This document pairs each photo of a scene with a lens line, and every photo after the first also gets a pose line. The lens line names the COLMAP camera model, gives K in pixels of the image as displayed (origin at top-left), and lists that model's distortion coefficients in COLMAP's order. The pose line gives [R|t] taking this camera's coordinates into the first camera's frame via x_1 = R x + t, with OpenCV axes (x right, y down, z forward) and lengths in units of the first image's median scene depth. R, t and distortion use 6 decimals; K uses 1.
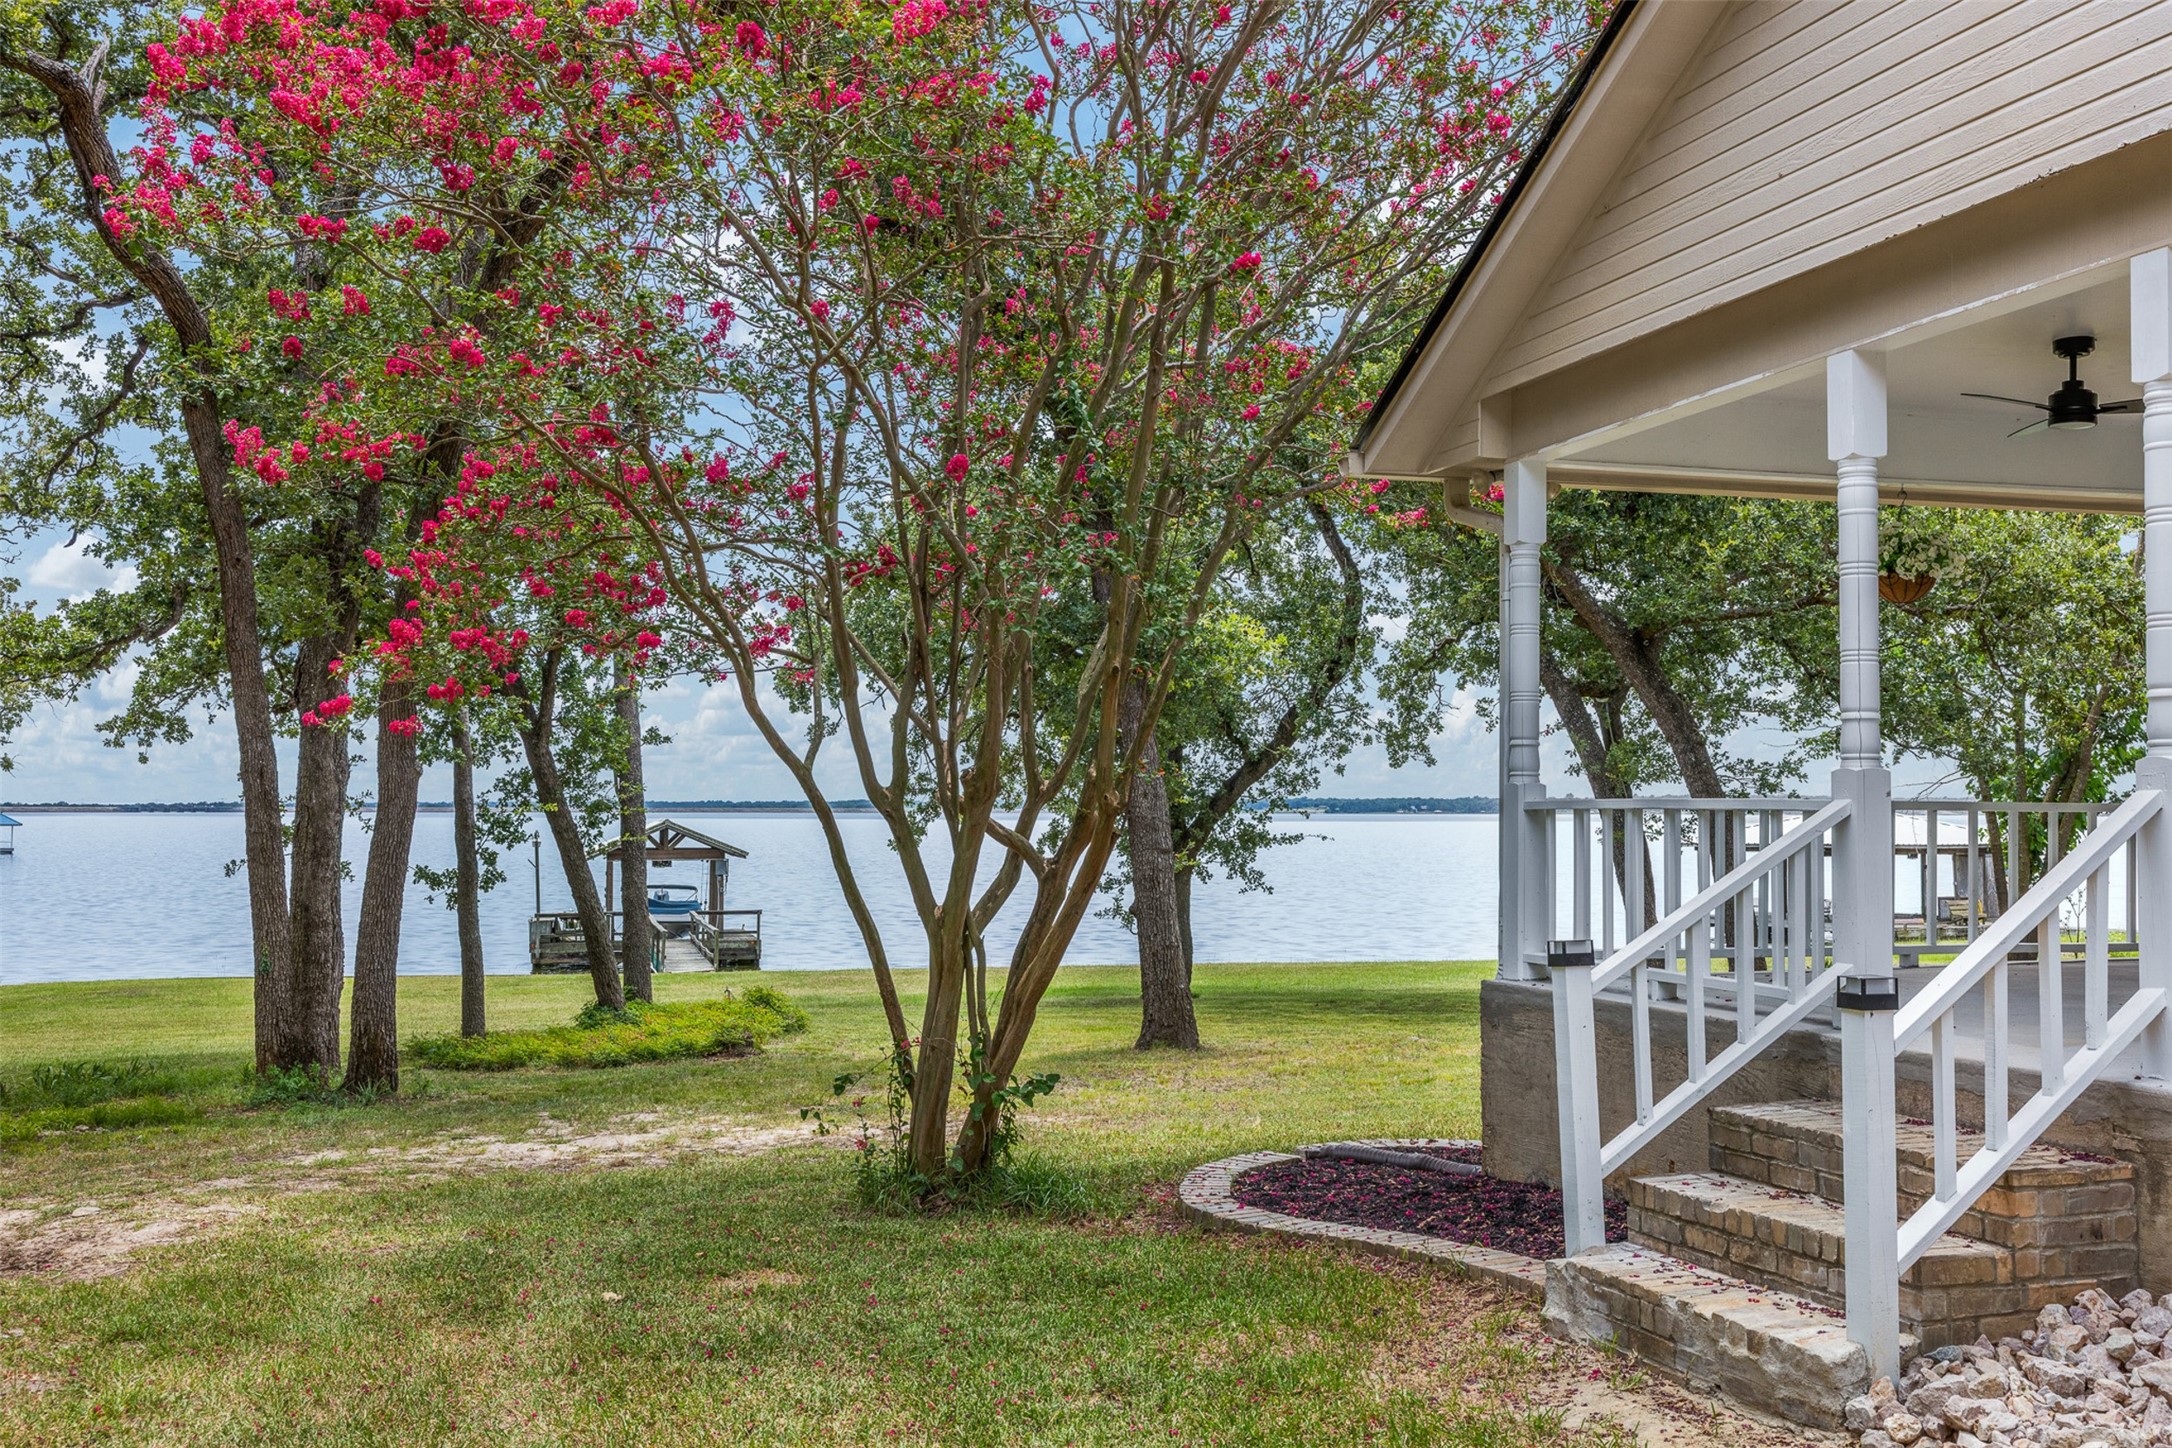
lens RADIAL K [[2287.8, 0, 1083.1], [0, 2287.8, 725.2], [0, 0, 1]] dist [-0.005045, 0.000000]
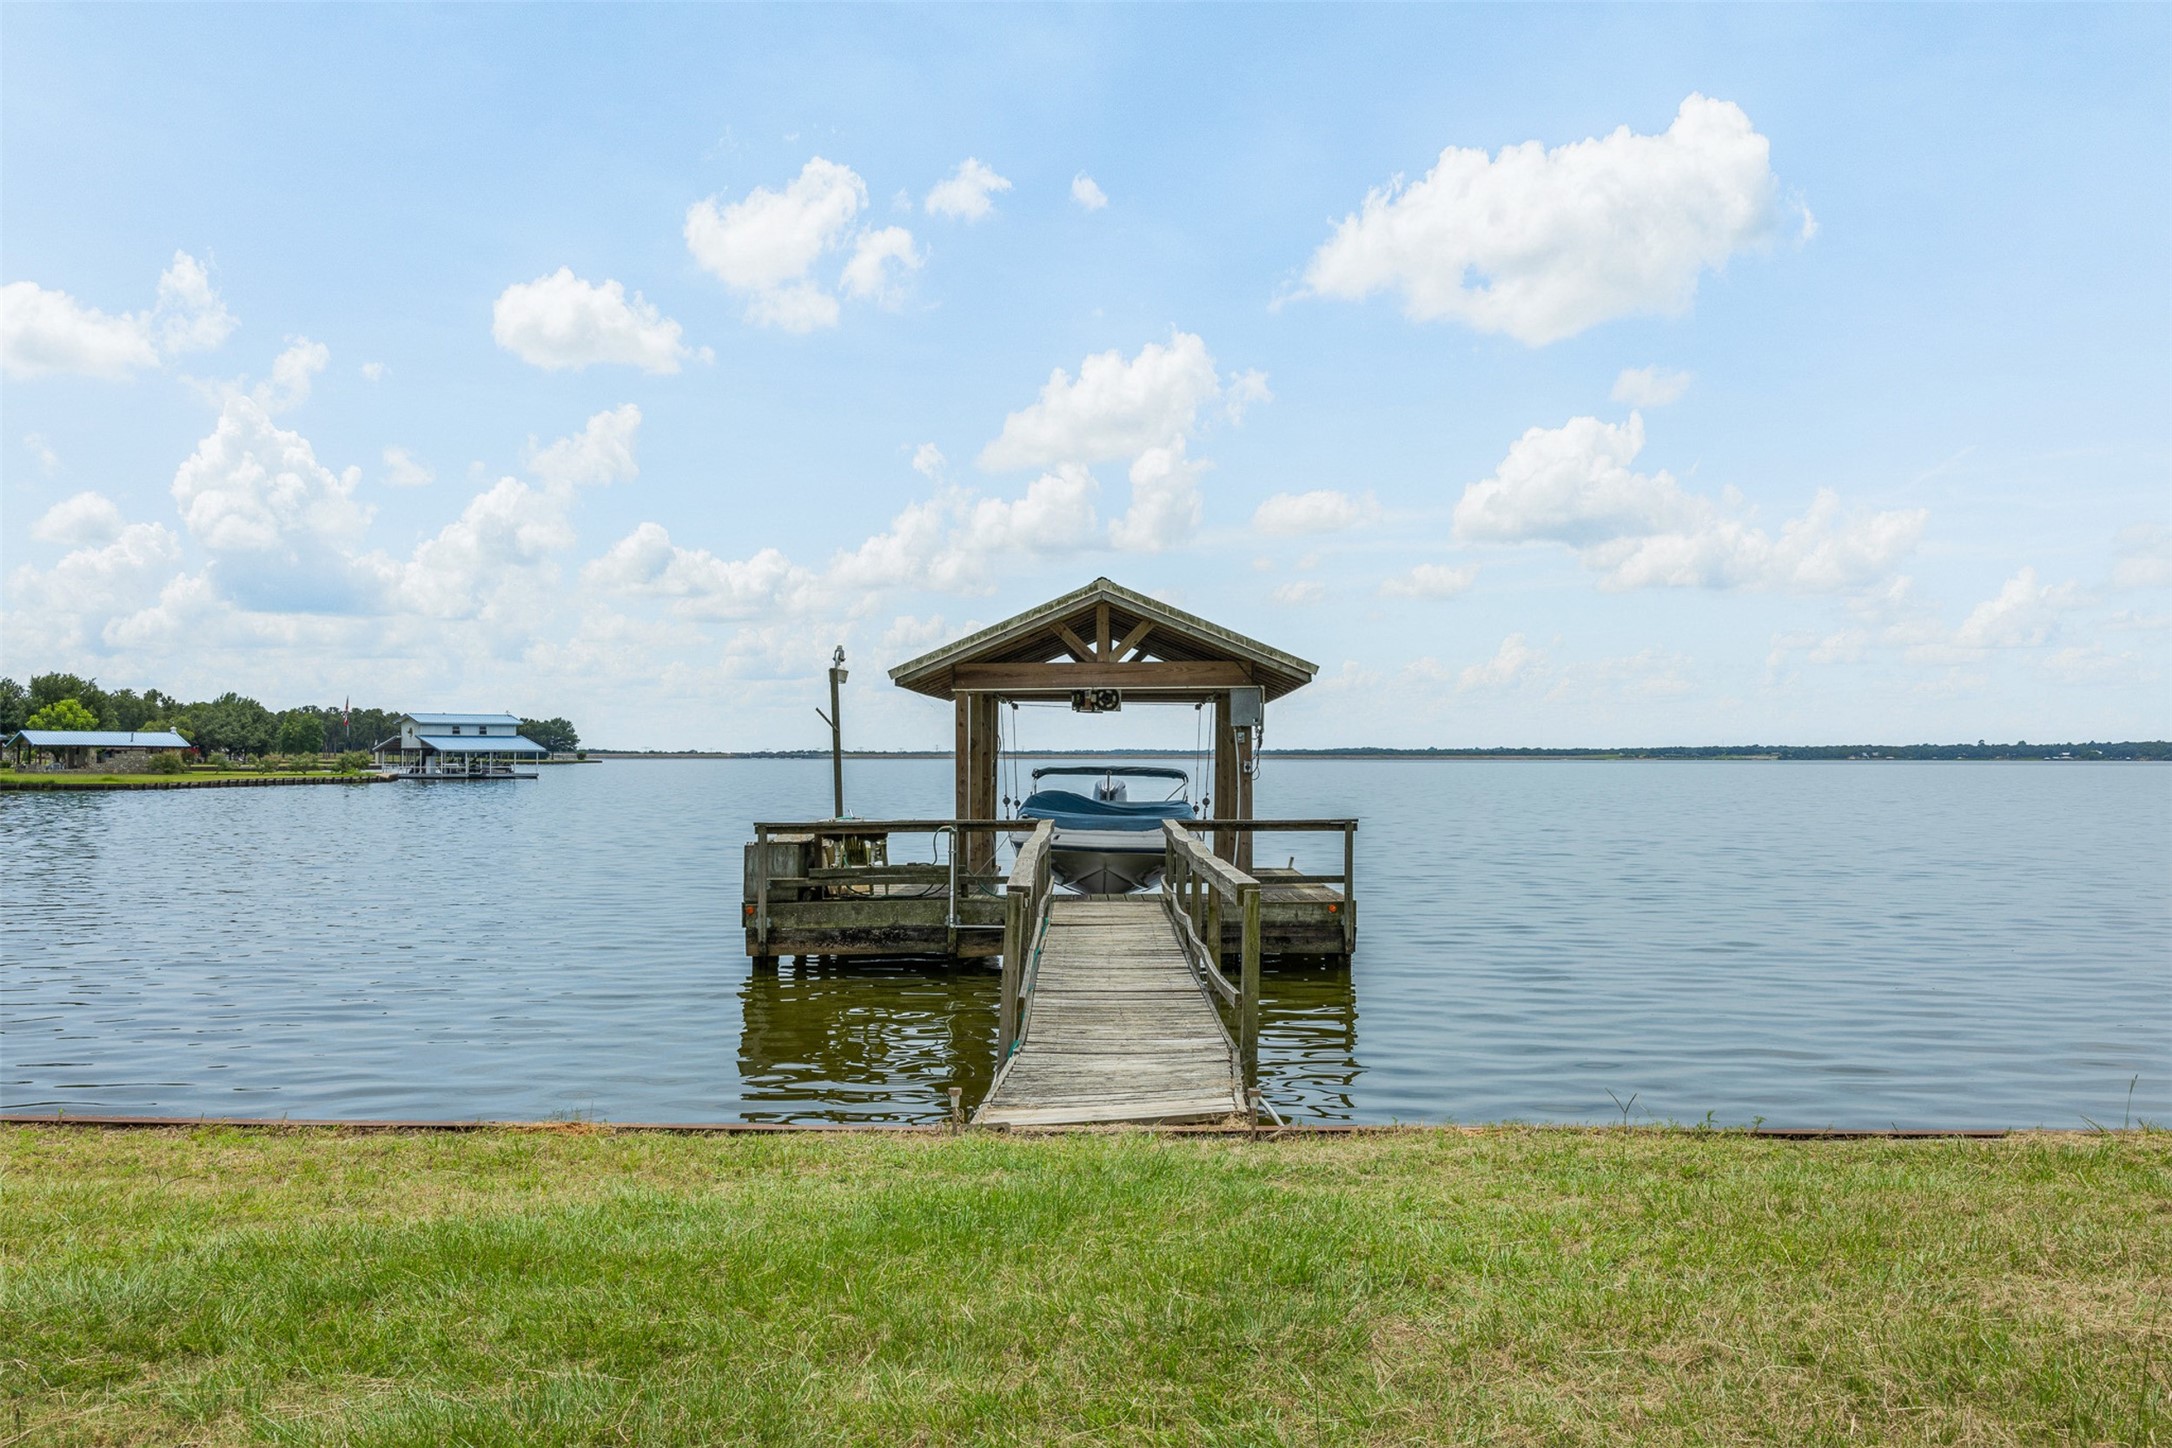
lens RADIAL K [[2007.9, 0, 1084.0], [0, 2007.9, 727.8], [0, 0, 1]] dist [-0.000634, 0.000000]
pose [[0.973350, -0.003422, -0.229301, -0.109015], [0.008291, 0.999760, 0.020276, 0.059230], [0.229176, -0.021637, 0.973144, 0.676862]]
